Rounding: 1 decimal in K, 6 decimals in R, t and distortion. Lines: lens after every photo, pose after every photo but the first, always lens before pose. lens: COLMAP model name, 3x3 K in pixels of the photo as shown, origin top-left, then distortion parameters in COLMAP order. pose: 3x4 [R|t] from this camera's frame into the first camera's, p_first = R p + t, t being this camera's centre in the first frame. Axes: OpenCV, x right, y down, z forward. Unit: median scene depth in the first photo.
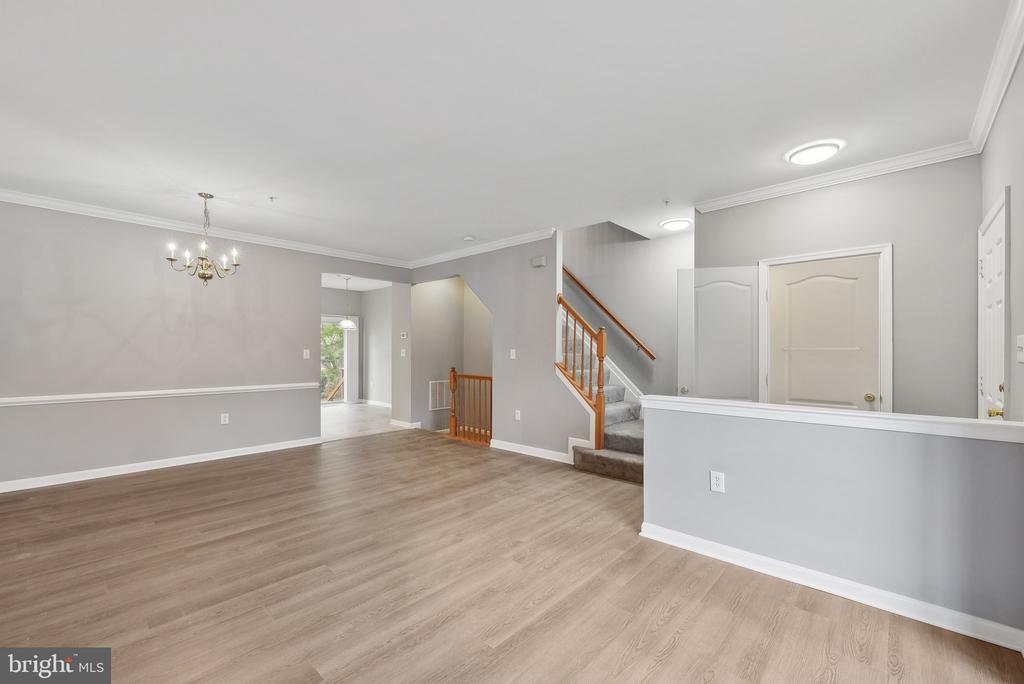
lens RADIAL K [[420.9, 0, 507.3], [0, 420.9, 348.3], [0, 0, 1]] dist [0.002205, -0.000288]
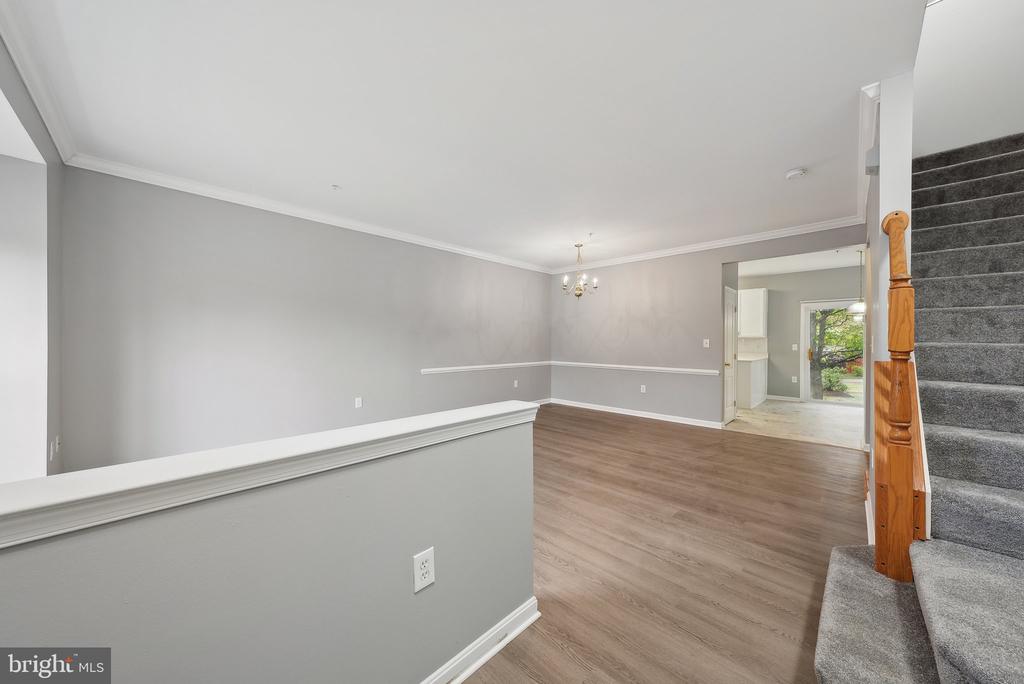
lens RADIAL K [[357.5, 0, 507.8], [0, 357.5, 341.9], [0, 0, 1]] dist [-0.003301, -0.000880]
pose [[-0.033798, -0.001866, -0.999427, 0.650648], [0.002743, 0.999994, -0.001960, 0.015174], [0.999425, -0.002808, -0.033792, 0.727070]]
